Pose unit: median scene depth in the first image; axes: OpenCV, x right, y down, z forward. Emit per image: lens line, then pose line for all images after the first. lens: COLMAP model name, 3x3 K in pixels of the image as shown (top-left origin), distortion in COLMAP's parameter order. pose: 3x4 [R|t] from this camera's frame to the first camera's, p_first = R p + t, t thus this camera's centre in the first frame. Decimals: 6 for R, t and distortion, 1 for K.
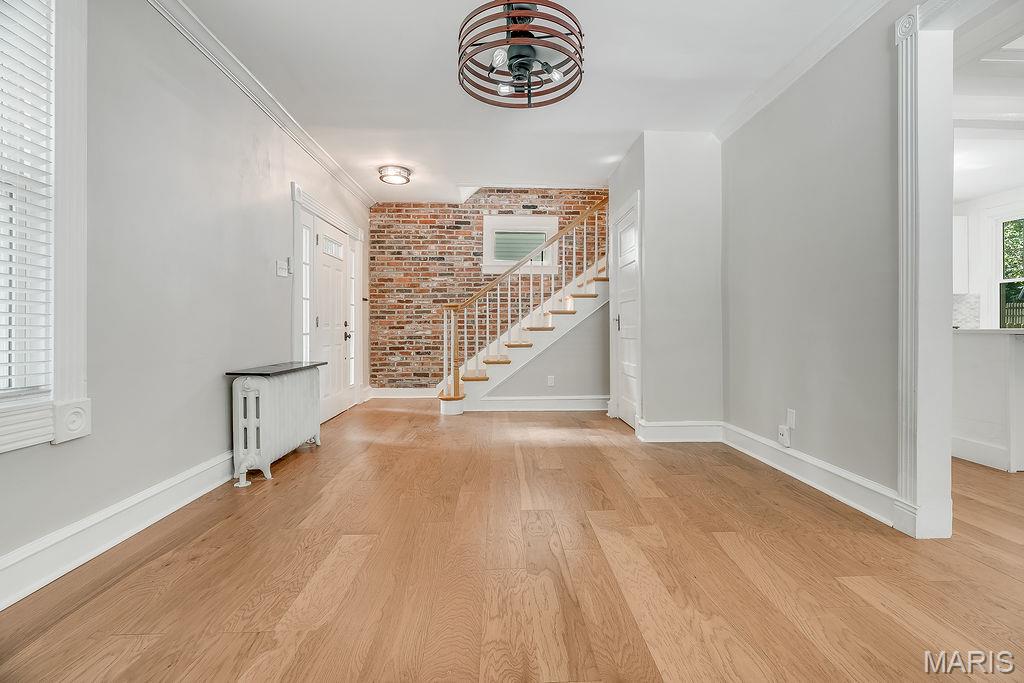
lens RADIAL K [[463.4, 0, 512.2], [0, 463.4, 323.4], [0, 0, 1]] dist [-0.015559, 0.003817]
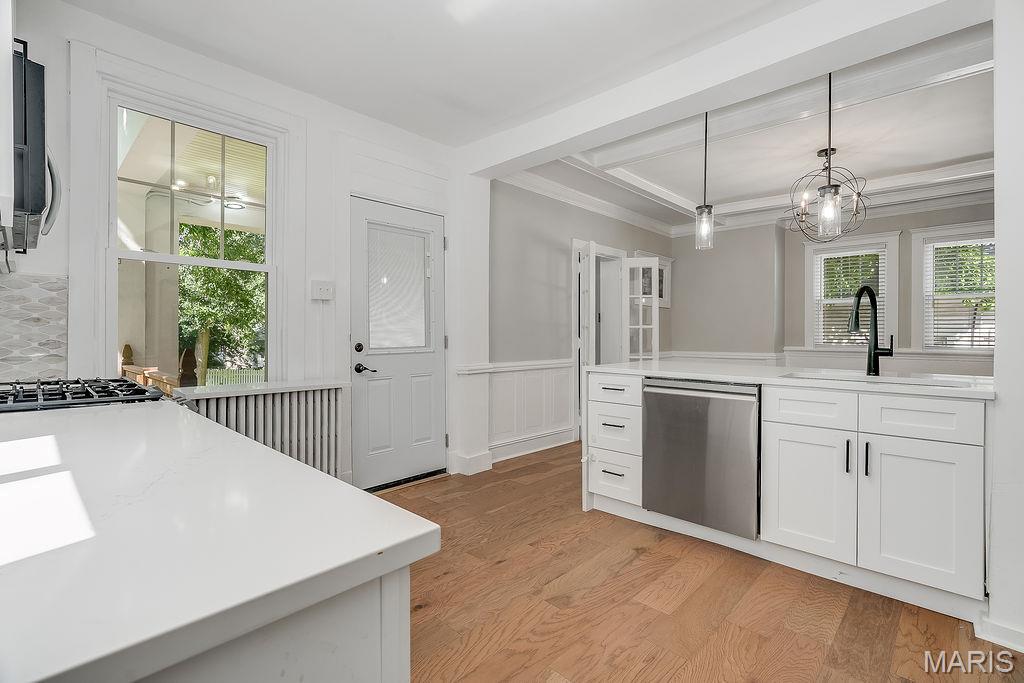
lens RADIAL K [[463.4, 0, 513.5], [0, 463.4, 332.7], [0, 0, 1]] dist [-0.015559, 0.003817]
pose [[-0.694963, 0.005159, 0.719027, 0.610346], [-0.010647, 0.999791, -0.017465, -0.023215], [-0.718966, -0.019793, -0.694763, 1.134333]]
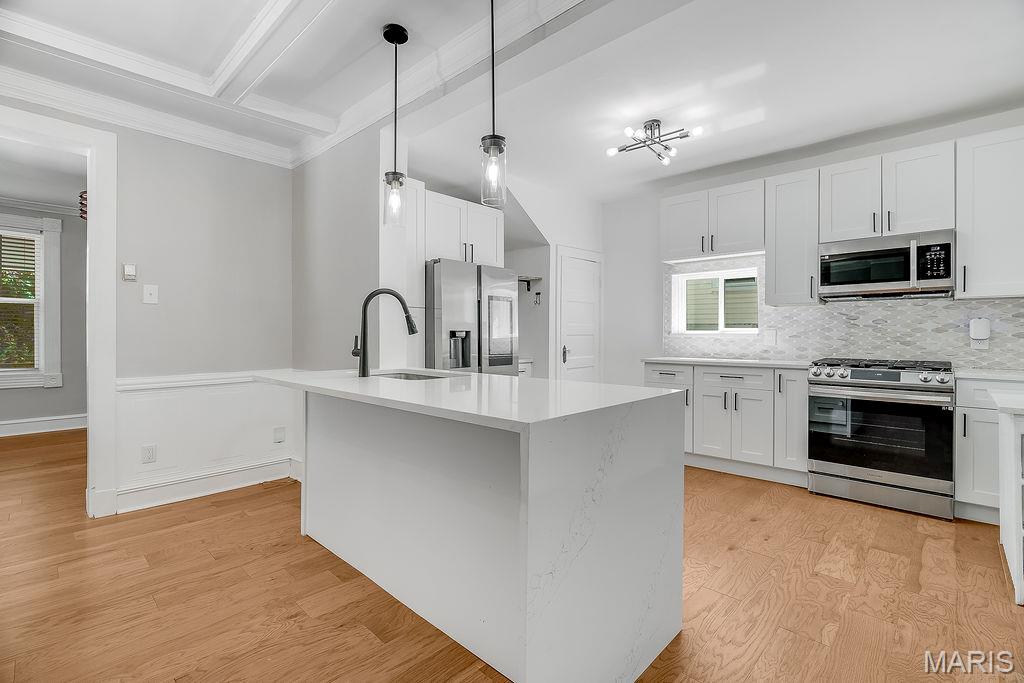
lens RADIAL K [[463.4, 0, 511.4], [0, 463.4, 334.3], [0, 0, 1]] dist [-0.015559, 0.003817]
pose [[0.696229, 0.006947, -0.717786, 1.102865], [0.004854, 0.999885, 0.014385, -0.039885], [0.717804, -0.013500, 0.696115, 0.369149]]
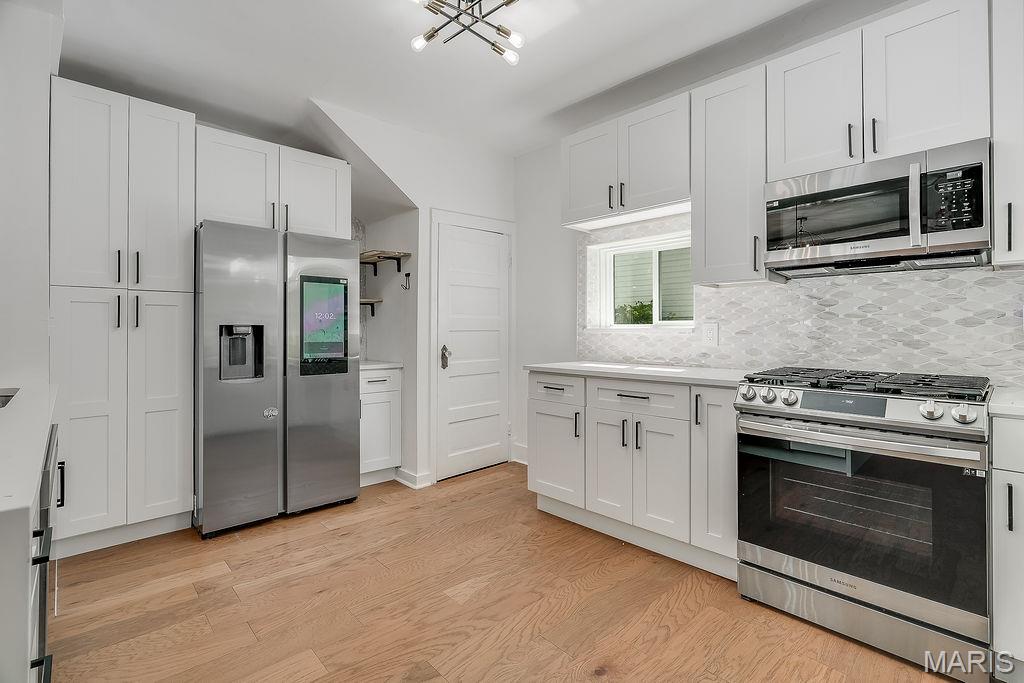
lens RADIAL K [[463.4, 0, 521.0], [0, 463.4, 325.9], [0, 0, 1]] dist [-0.015559, 0.003817]
pose [[0.657309, -0.000213, -0.753622, 1.101746], [0.008534, 0.999938, 0.007161, -0.036110], [0.753573, -0.011138, 0.657270, 0.713755]]
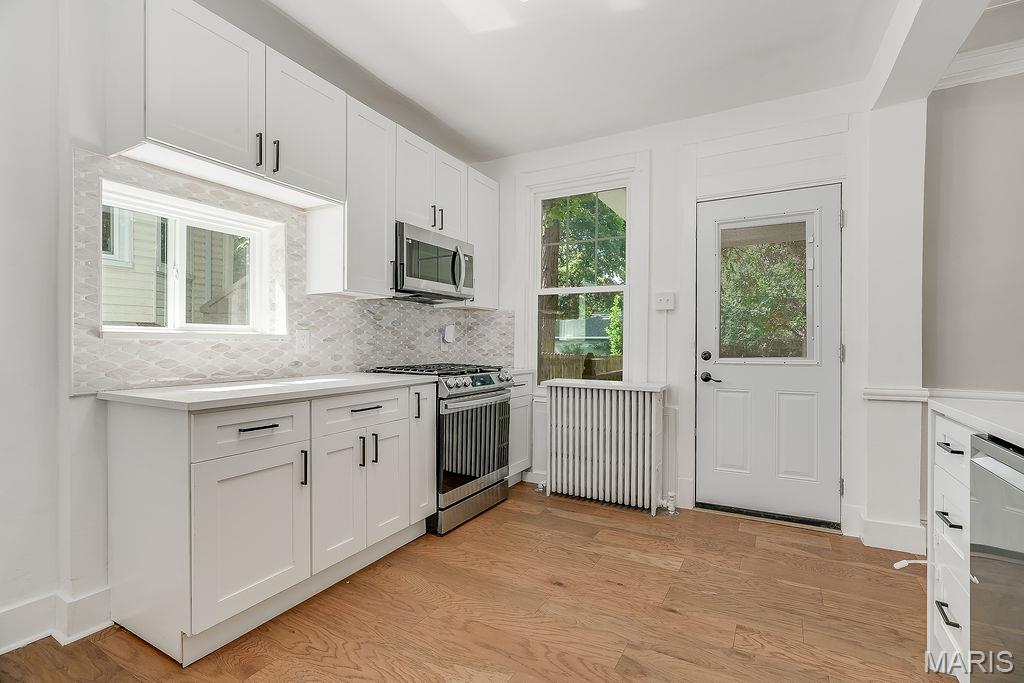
lens RADIAL K [[463.4, 0, 510.2], [0, 463.4, 345.9], [0, 0, 1]] dist [-0.015559, 0.003817]
pose [[0.527923, 0.001597, 0.849291, 0.555714], [-0.019597, 0.999755, 0.010301, -0.025941], [-0.849066, -0.022082, 0.527825, 0.766122]]
